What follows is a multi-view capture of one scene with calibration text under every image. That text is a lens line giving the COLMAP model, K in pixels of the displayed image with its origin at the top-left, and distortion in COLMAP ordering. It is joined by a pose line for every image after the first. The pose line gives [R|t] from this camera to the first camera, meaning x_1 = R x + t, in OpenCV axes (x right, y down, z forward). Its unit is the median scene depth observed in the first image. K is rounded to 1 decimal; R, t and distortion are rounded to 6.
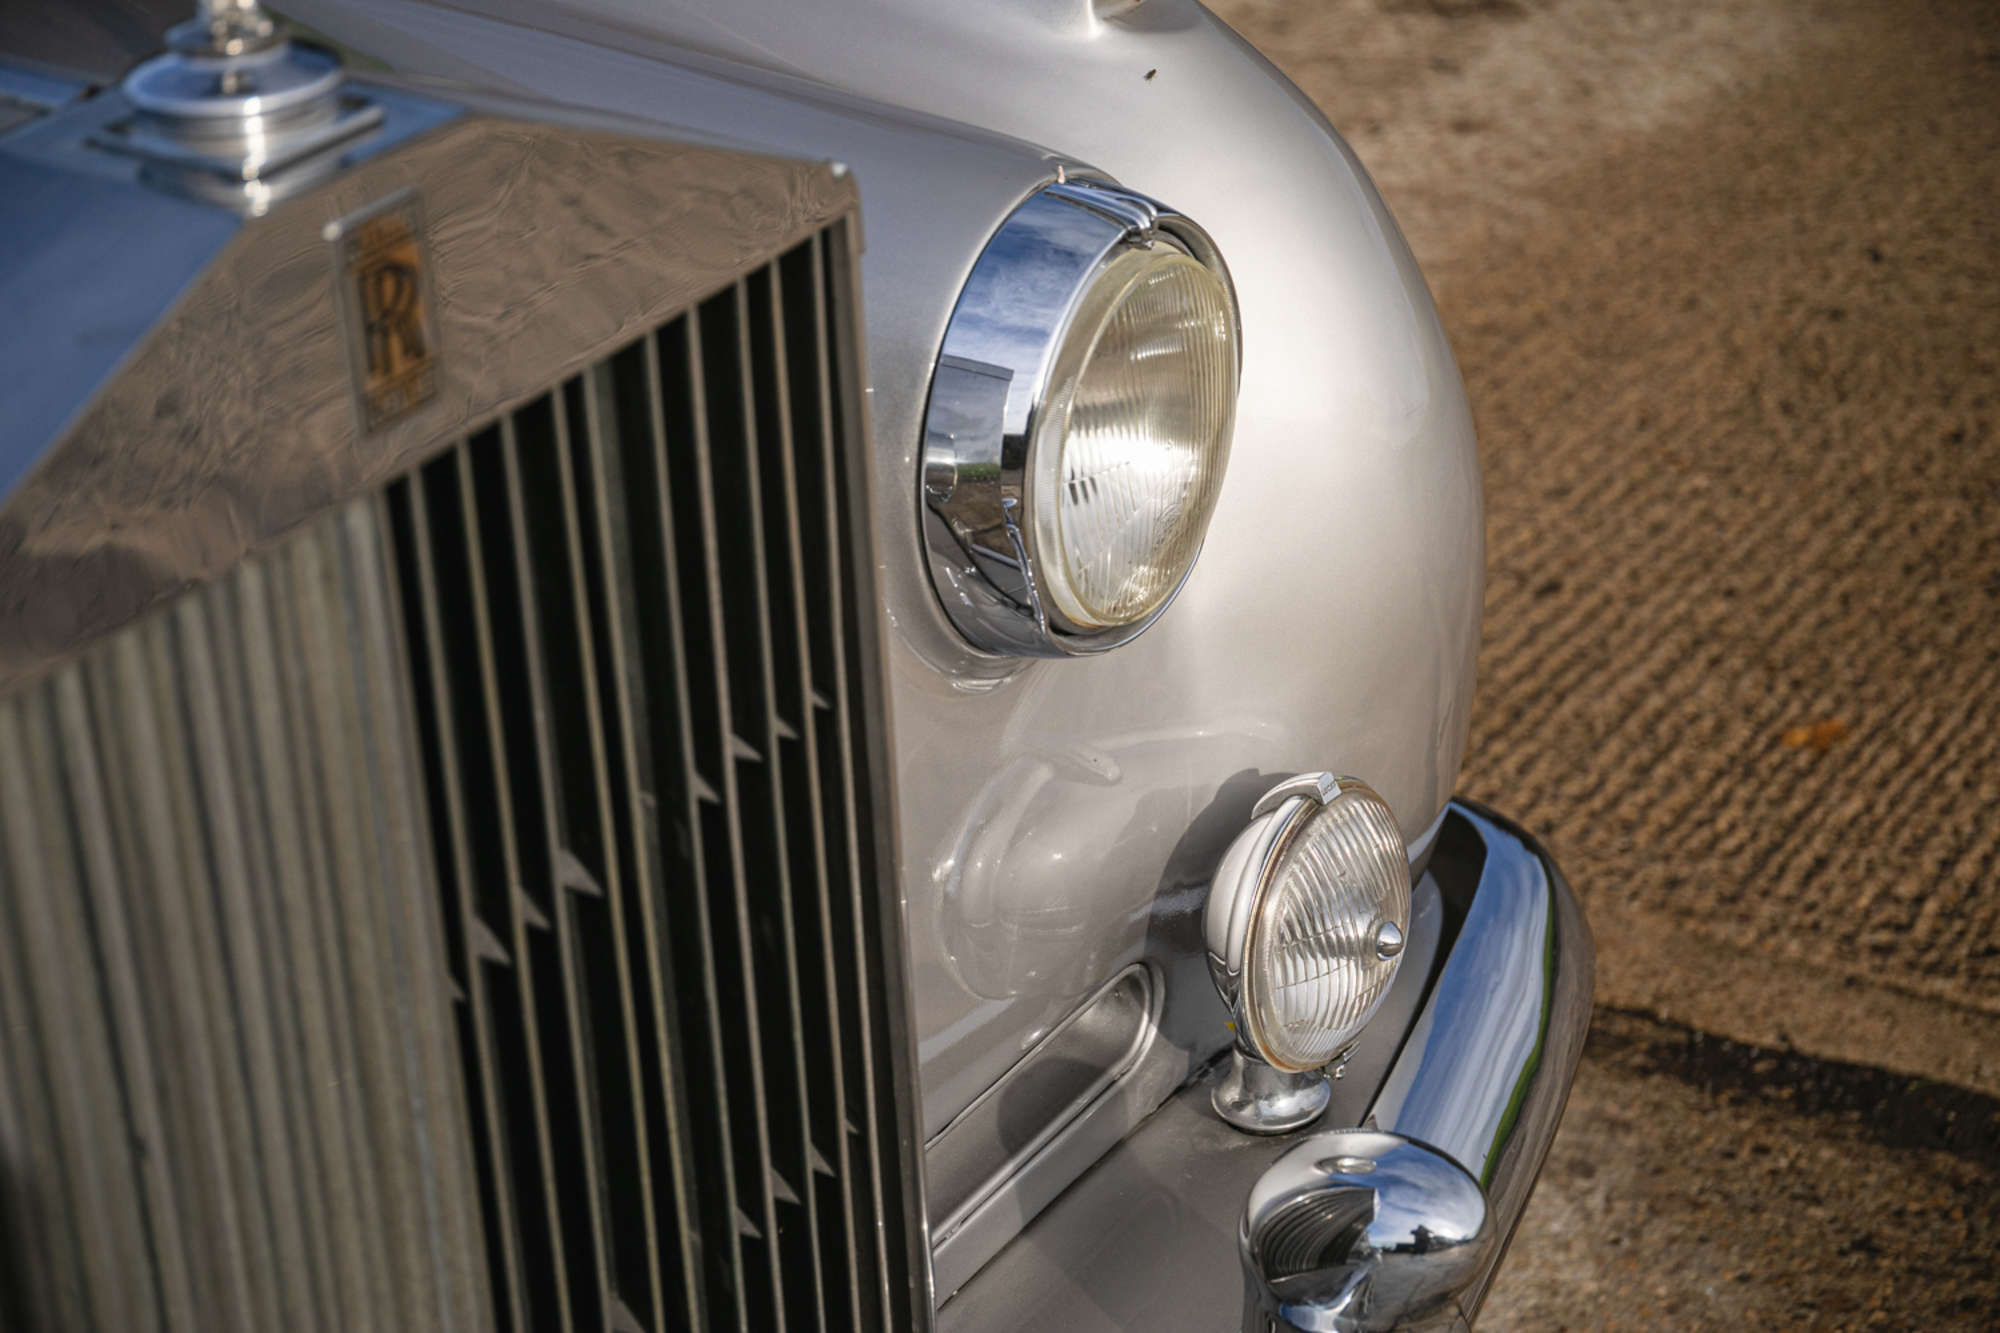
lens RADIAL K [[3684.8, 0, 997.8], [0, 3684.8, 629.6], [0, 0, 1]] dist [0.108005, 0.243870]
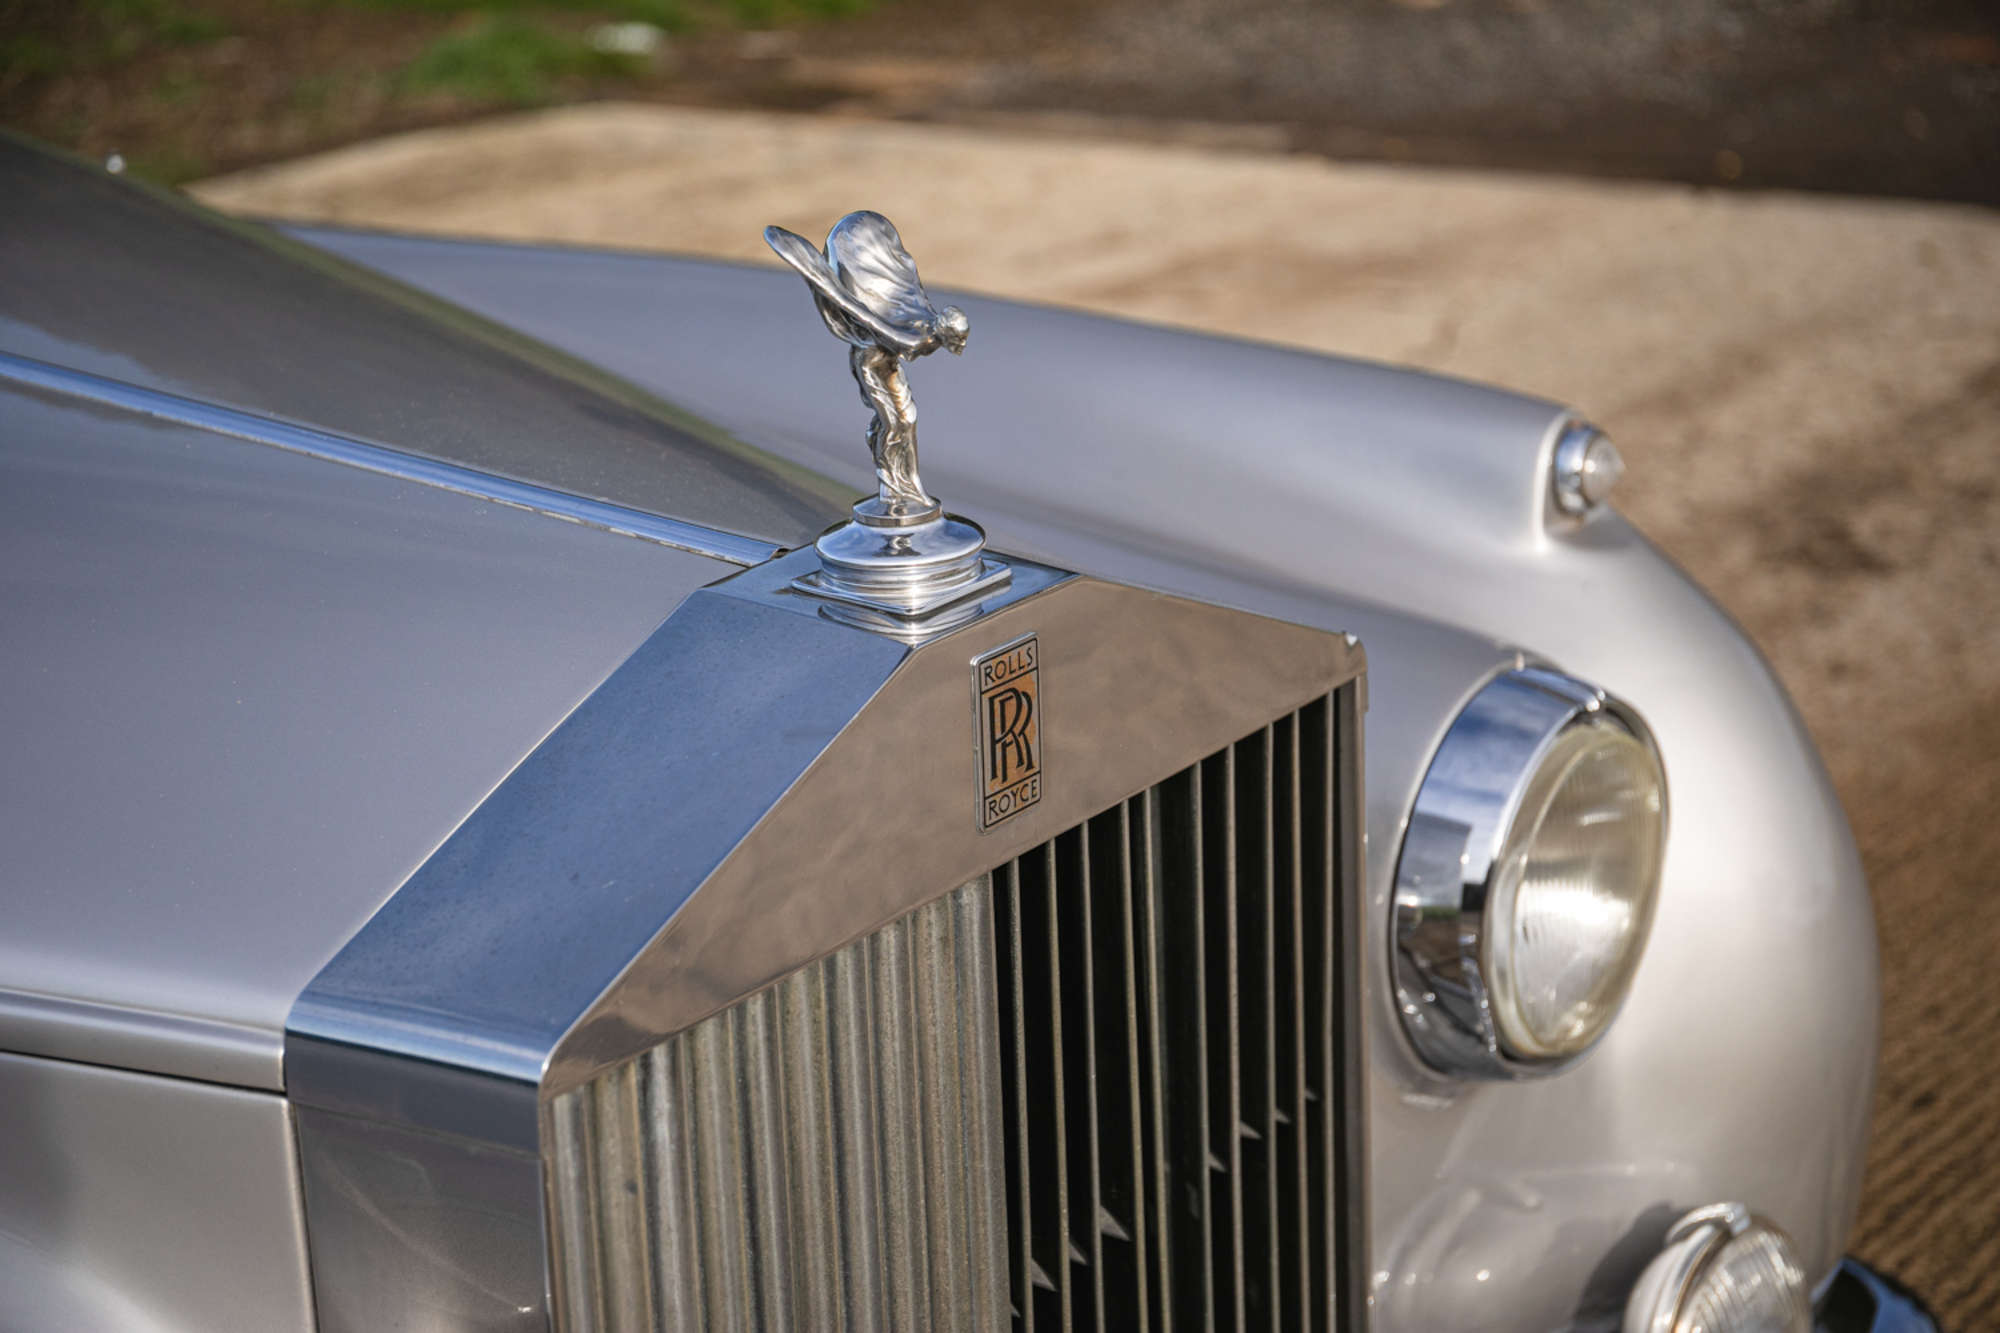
lens RADIAL K [[3684.8, 0, 997.8], [0, 3684.8, 629.6], [0, 0, 1]] dist [0.108005, 0.243870]
pose [[0.994944, 0.039452, -0.092353, -0.039380], [-0.052506, 0.988259, -0.143485, 0.042527], [0.085608, 0.147609, 0.985334, -0.164239]]
